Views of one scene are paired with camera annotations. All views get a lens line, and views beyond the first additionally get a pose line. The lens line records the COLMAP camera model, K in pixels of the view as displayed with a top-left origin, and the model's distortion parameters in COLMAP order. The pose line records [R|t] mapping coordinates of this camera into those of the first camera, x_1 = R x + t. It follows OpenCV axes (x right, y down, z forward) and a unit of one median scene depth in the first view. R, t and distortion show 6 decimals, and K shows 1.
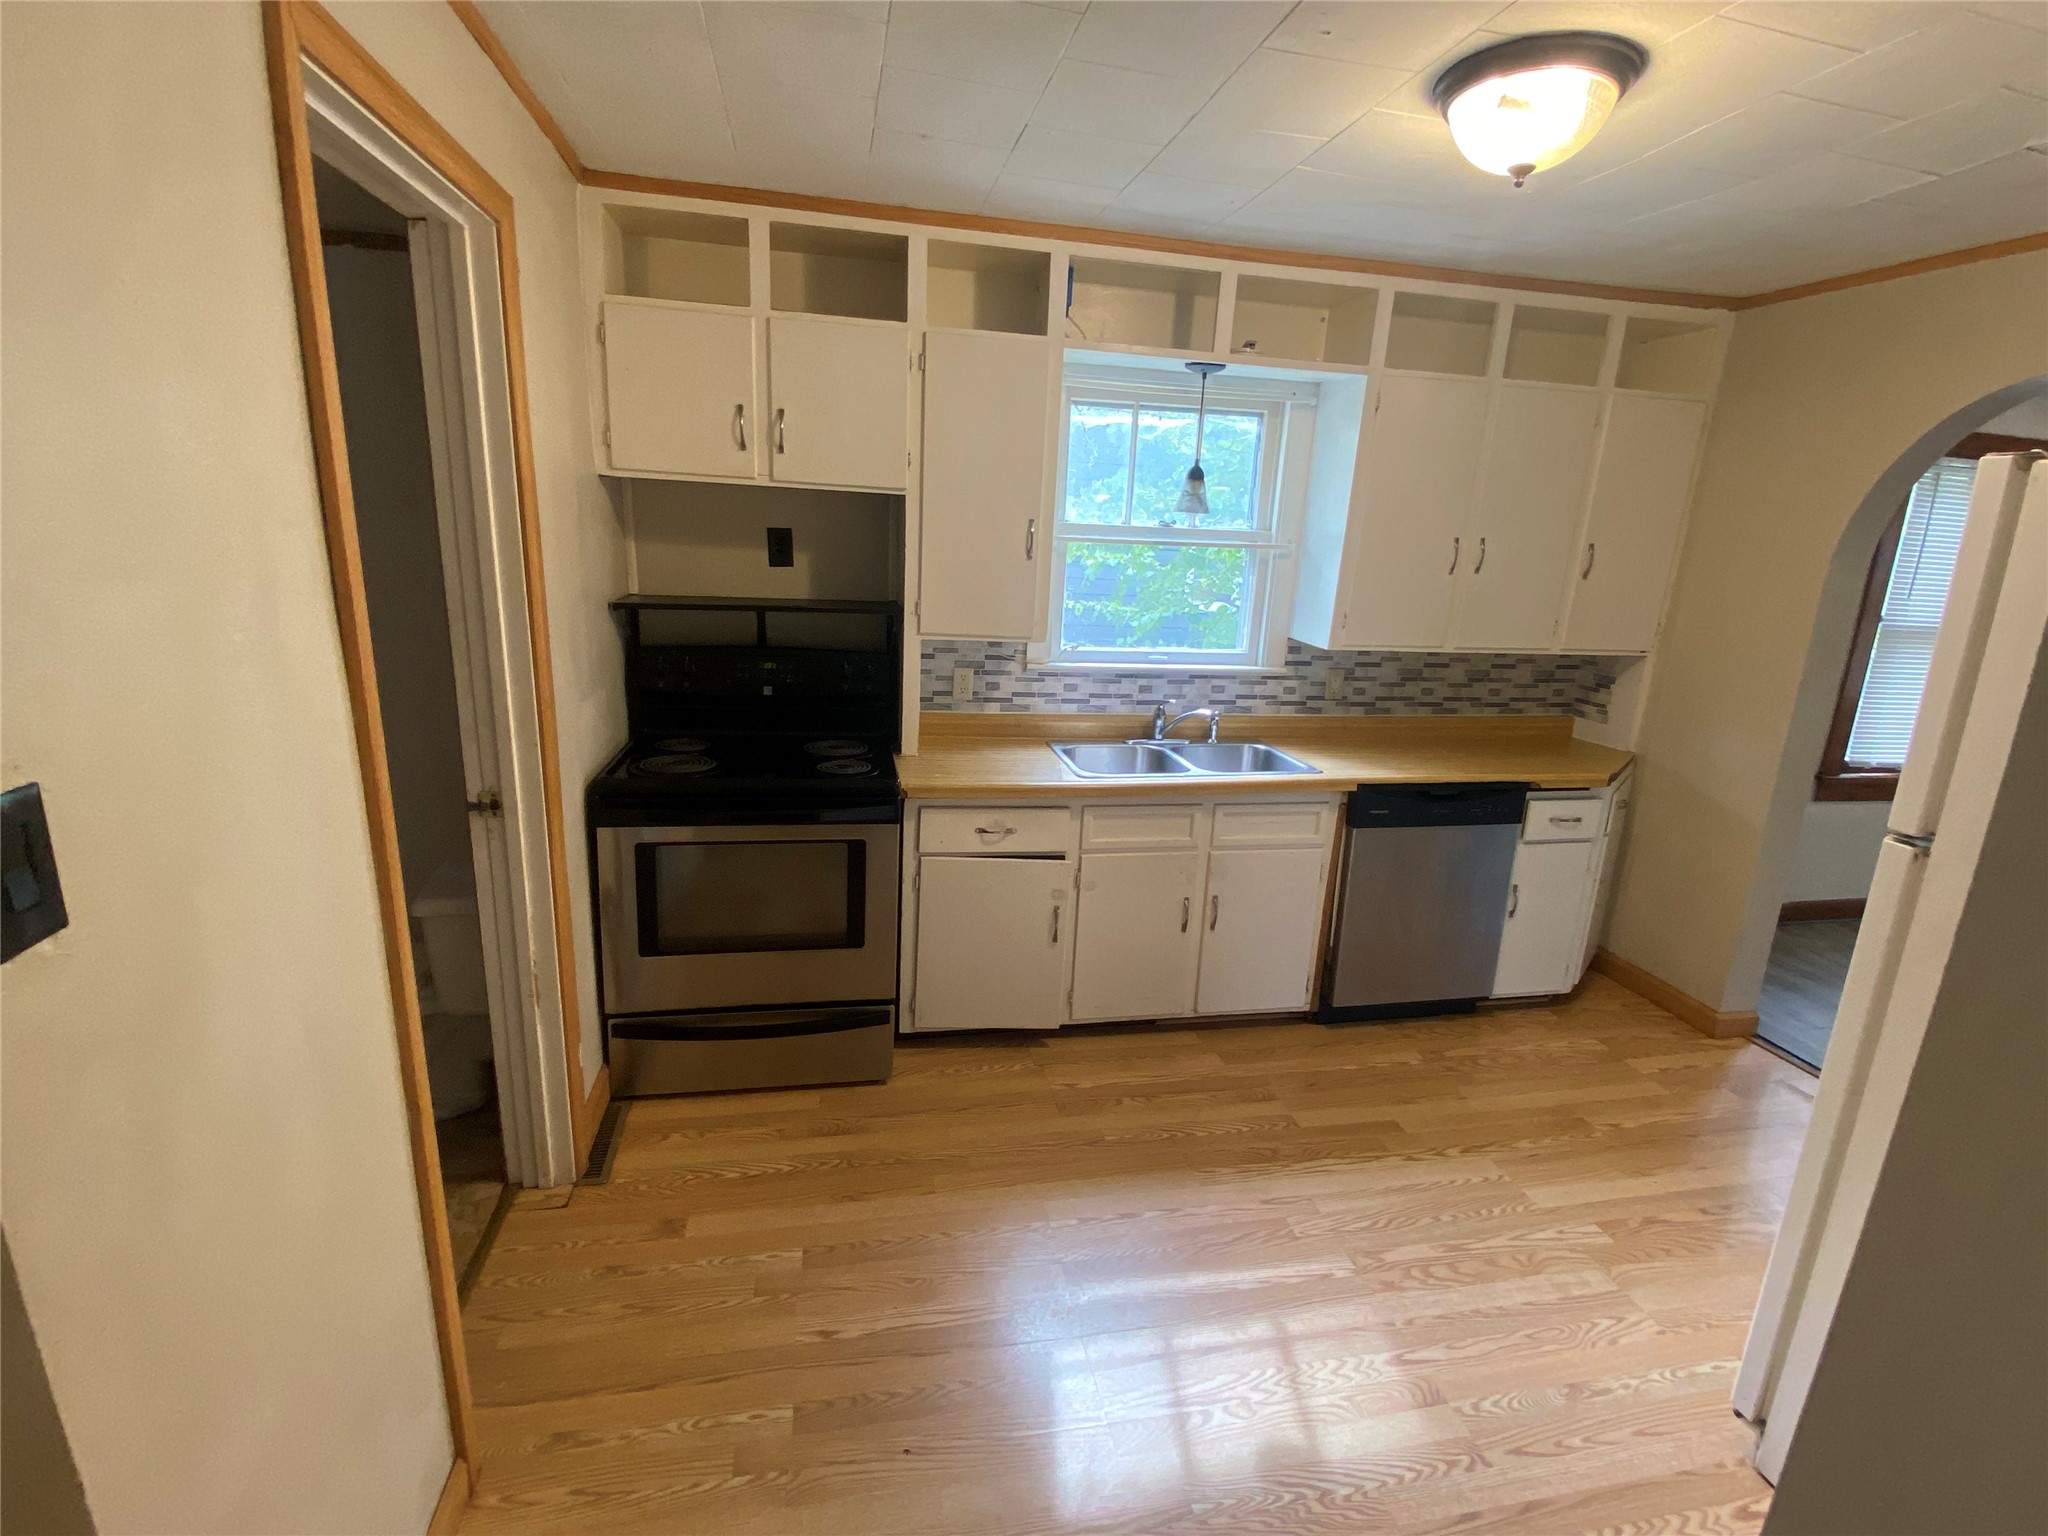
lens RADIAL K [[962.4, 0, 1025.4], [0, 962.4, 759.1], [0, 0, 1]] dist [0.053630, -0.000108]
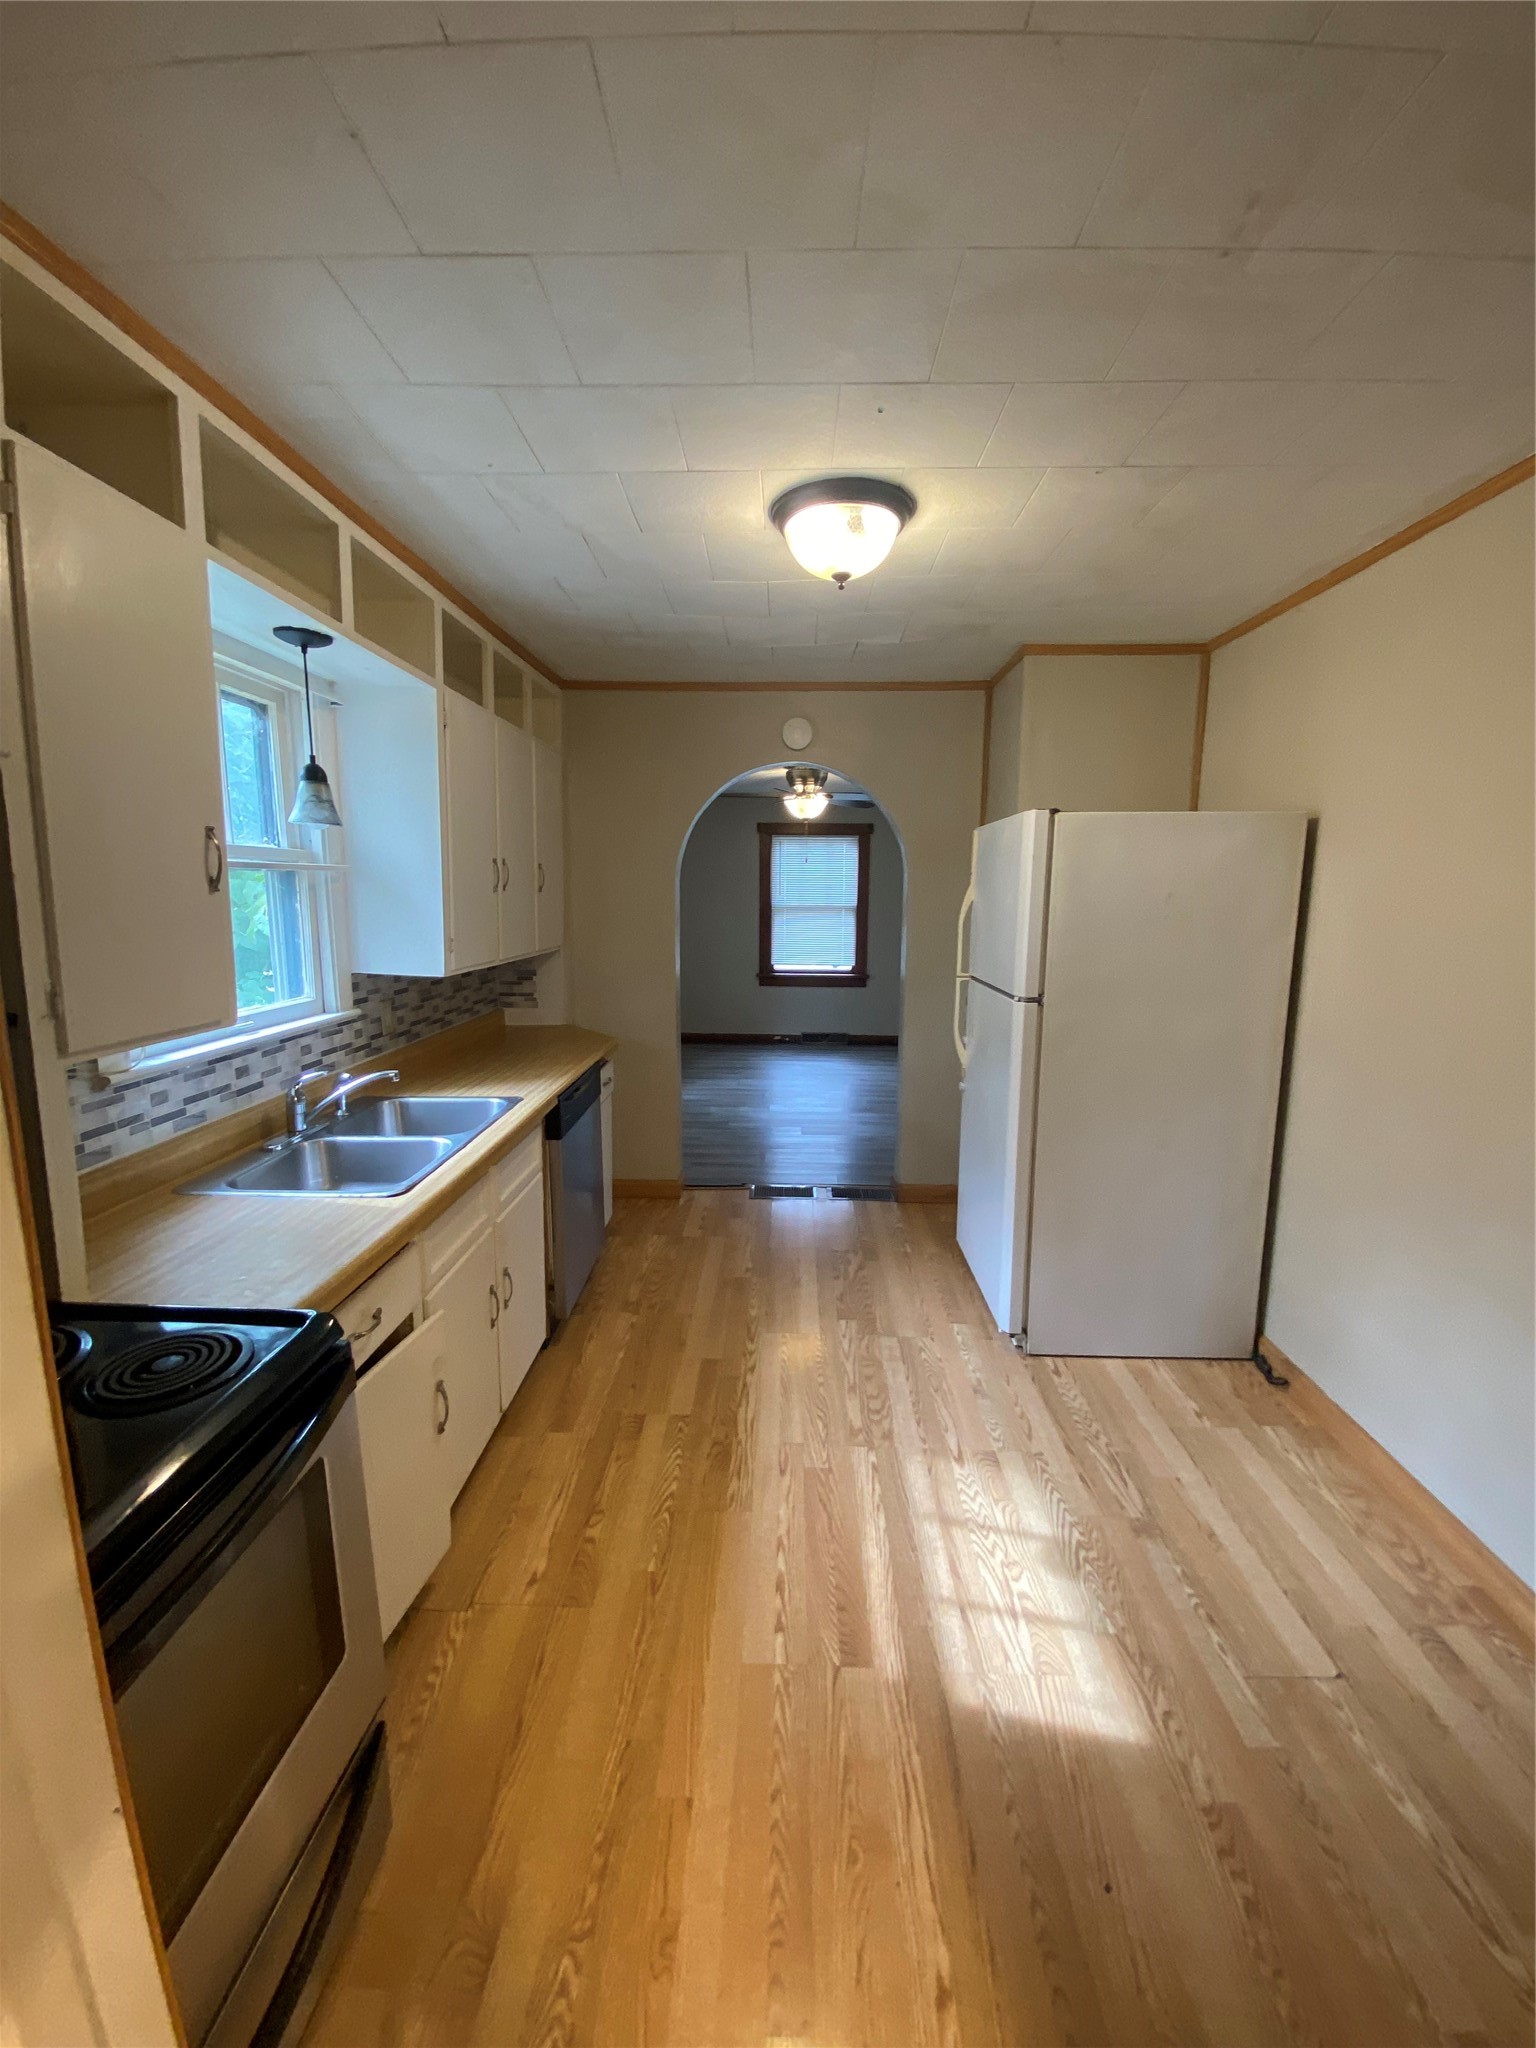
lens RADIAL K [[824.7, 0, 779.2], [0, 824.7, 1021.4], [0, 0, 1]] dist [0.016579, -0.016925]
pose [[0.220803, -0.196954, 0.955225, -0.366670], [0.234118, 0.961466, 0.144124, -0.105914], [-0.946802, 0.191813, 0.258405, 0.478595]]
